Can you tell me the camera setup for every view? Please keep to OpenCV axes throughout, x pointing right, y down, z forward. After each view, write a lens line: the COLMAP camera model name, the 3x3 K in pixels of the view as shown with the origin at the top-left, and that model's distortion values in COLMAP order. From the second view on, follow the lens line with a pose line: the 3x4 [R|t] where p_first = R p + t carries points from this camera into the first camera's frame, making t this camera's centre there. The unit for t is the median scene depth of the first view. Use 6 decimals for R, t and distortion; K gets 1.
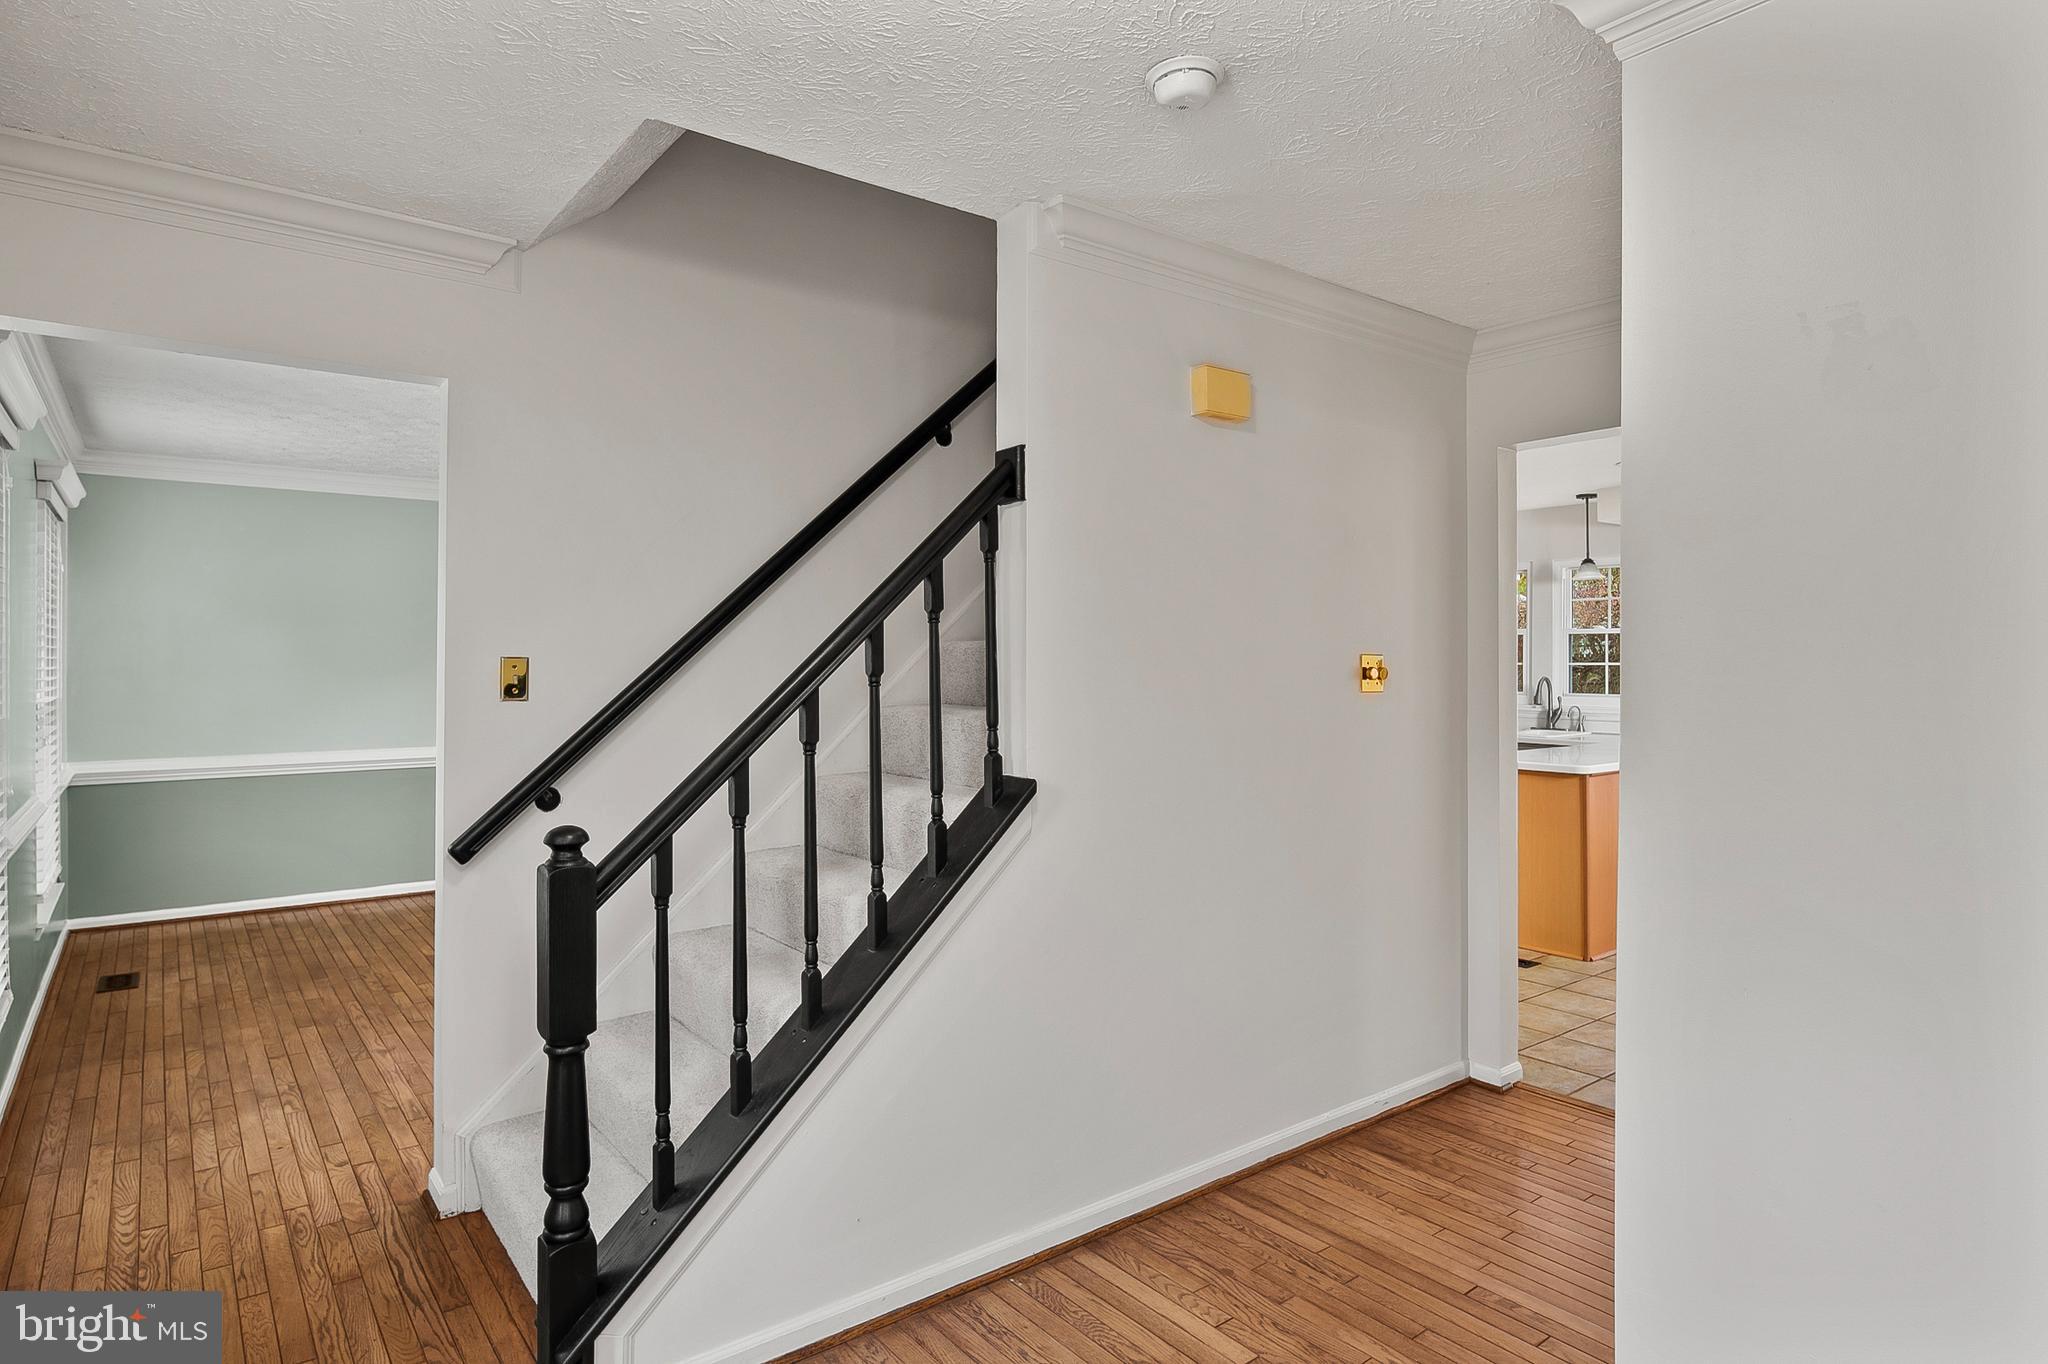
lens RADIAL K [[1120.2, 0, 1022.2], [0, 1120.2, 670.1], [0, 0, 1]] dist [-0.003173, -0.006050]
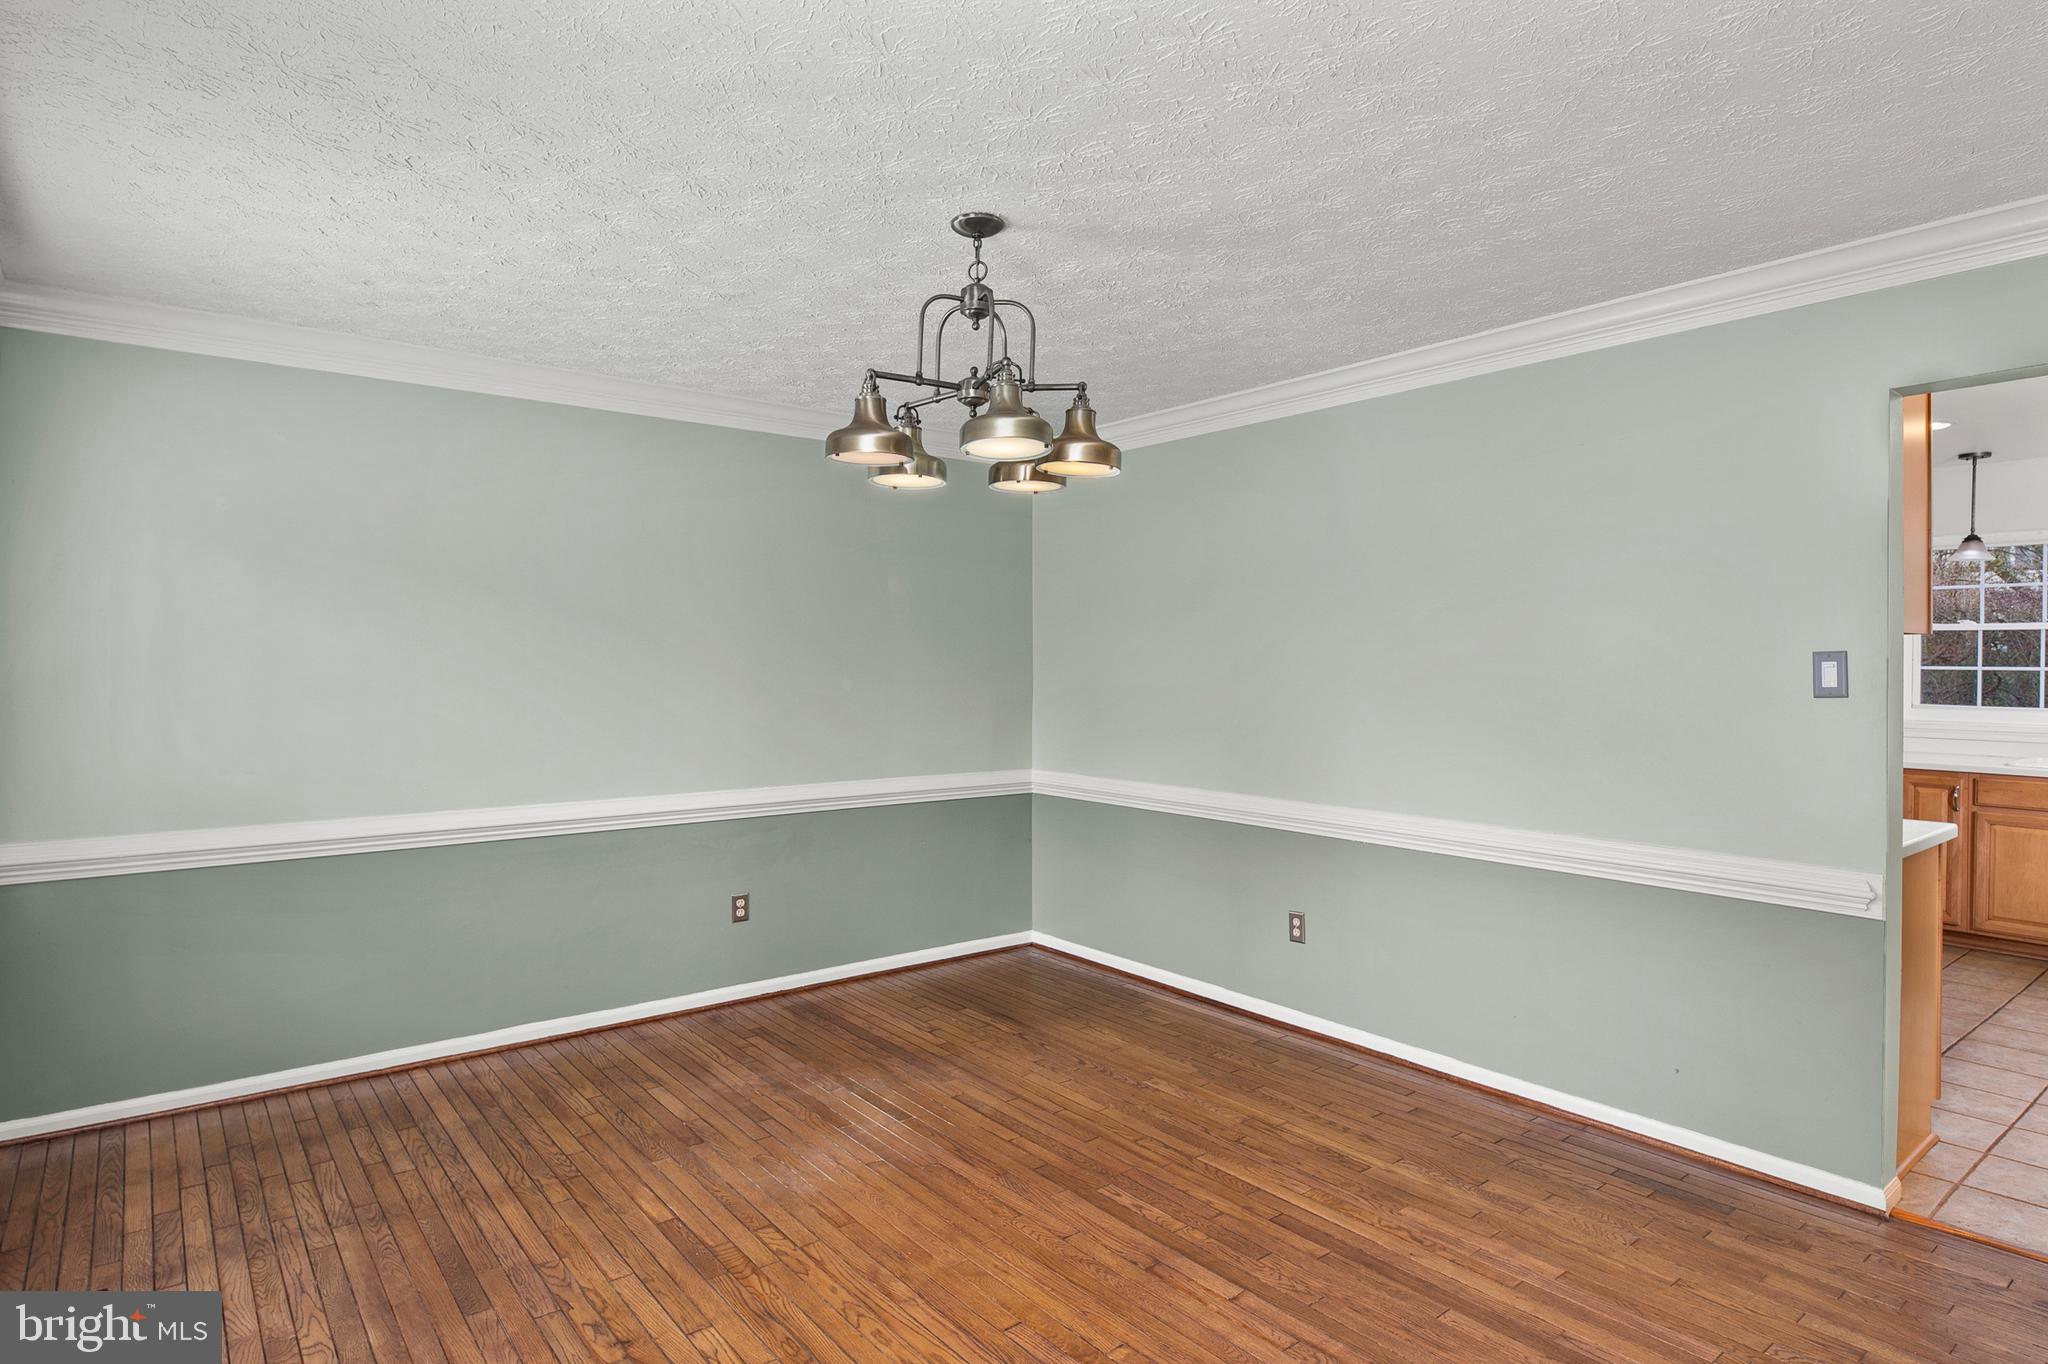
lens RADIAL K [[1120.2, 0, 1026.6], [0, 1120.2, 676.0], [0, 0, 1]] dist [-0.003173, -0.006050]
pose [[0.999910, 0.002694, 0.013135, -0.308637], [-0.002778, 0.999976, 0.006420, -0.006163], [-0.013117, -0.006456, 0.999893, 0.397574]]
